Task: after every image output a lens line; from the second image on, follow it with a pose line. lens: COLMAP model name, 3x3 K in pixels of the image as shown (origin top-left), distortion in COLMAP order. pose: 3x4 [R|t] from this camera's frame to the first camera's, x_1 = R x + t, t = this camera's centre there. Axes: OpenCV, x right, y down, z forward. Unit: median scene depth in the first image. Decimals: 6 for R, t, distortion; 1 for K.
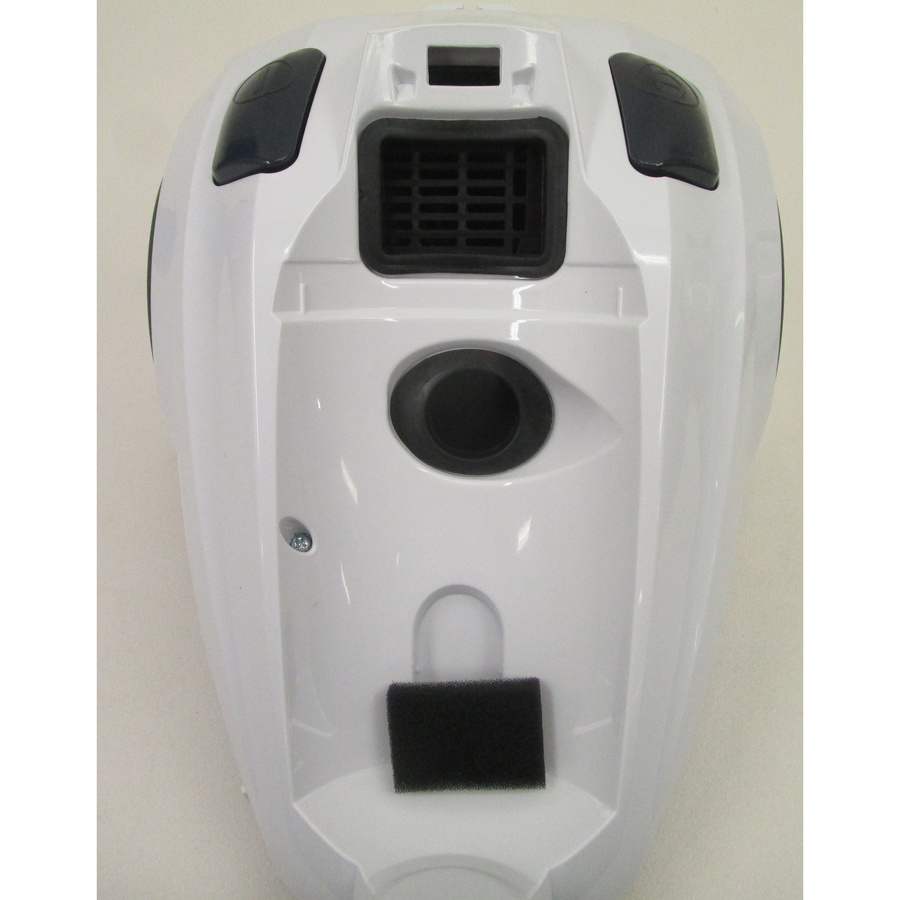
lens RADIAL K [[824.2, 0, 450.6], [0, 824.2, 423.9], [0, 0, 1]] dist [0.002694, -0.002514]
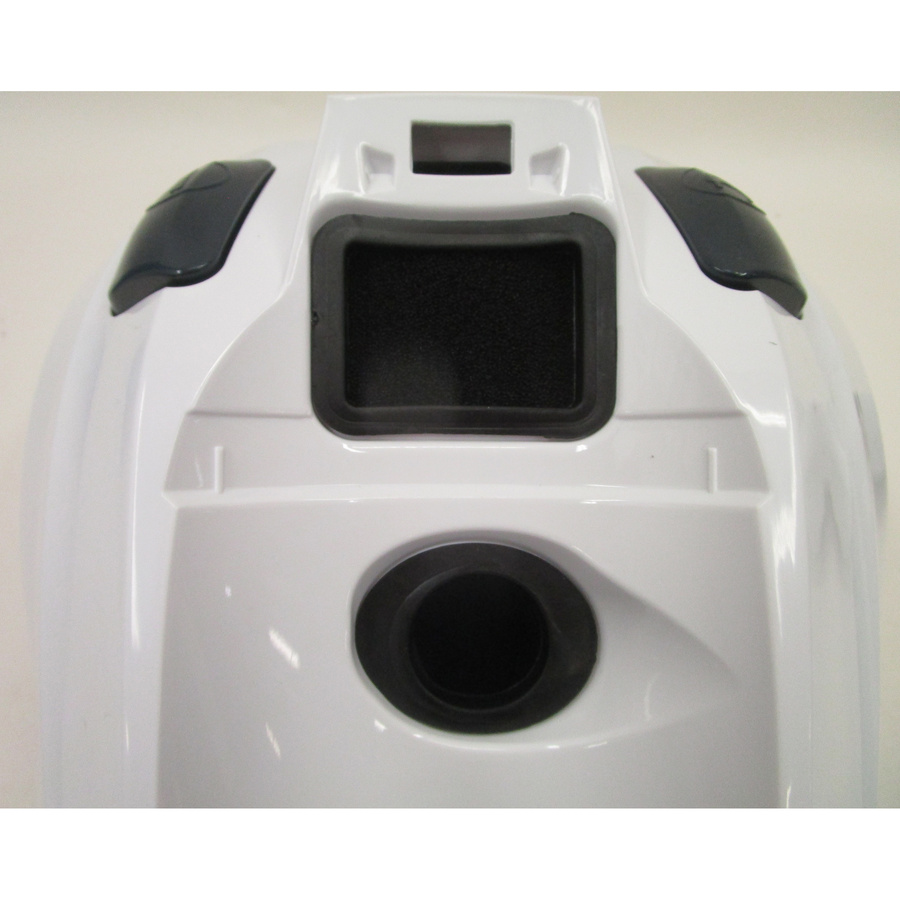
lens RADIAL K [[824.2, 0, 450.6], [0, 824.2, 423.9], [0, 0, 1]] dist [0.002694, -0.002514]
pose [[0.998641, -0.006786, 0.051668, -0.032269], [0.017658, 0.976894, -0.212994, -0.046072], [-0.049029, 0.213617, 0.975686, 0.348116]]
